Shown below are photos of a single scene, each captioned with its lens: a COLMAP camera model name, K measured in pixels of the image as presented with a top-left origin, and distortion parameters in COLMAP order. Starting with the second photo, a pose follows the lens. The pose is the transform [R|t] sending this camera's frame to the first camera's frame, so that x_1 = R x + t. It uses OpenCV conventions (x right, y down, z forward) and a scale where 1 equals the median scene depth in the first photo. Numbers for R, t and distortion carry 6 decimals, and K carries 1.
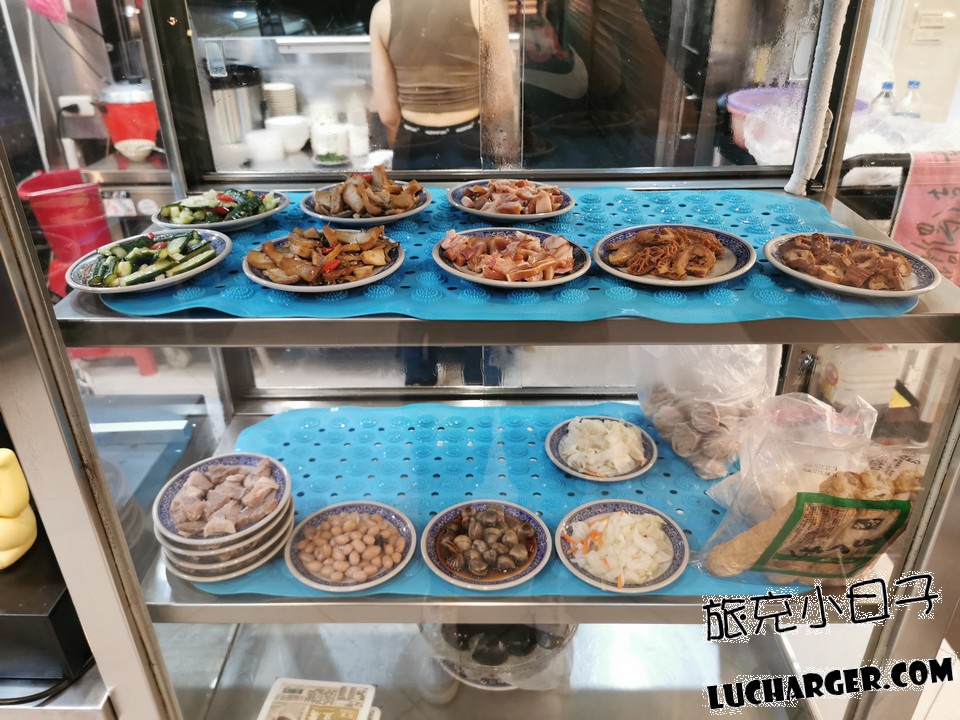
lens RADIAL K [[750.9, 0, 480.0], [0, 750.9, 360.0], [0, 0, 1]] dist [0.007481, 0.005605]
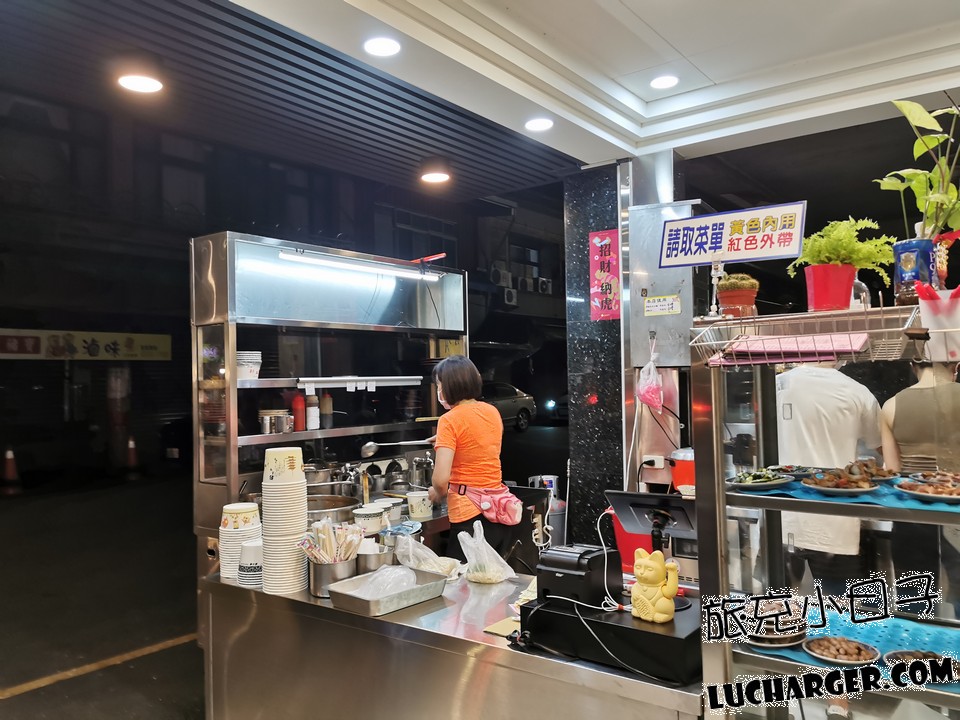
lens RADIAL K [[750.9, 0, 480.0], [0, 750.9, 360.0], [0, 0, 1]] dist [0.007481, 0.005605]
pose [[0.809062, -0.018916, -0.587419, 0.073565], [-0.270534, 0.875312, -0.400799, 0.212270], [0.521756, 0.483188, 0.703064, -0.383324]]
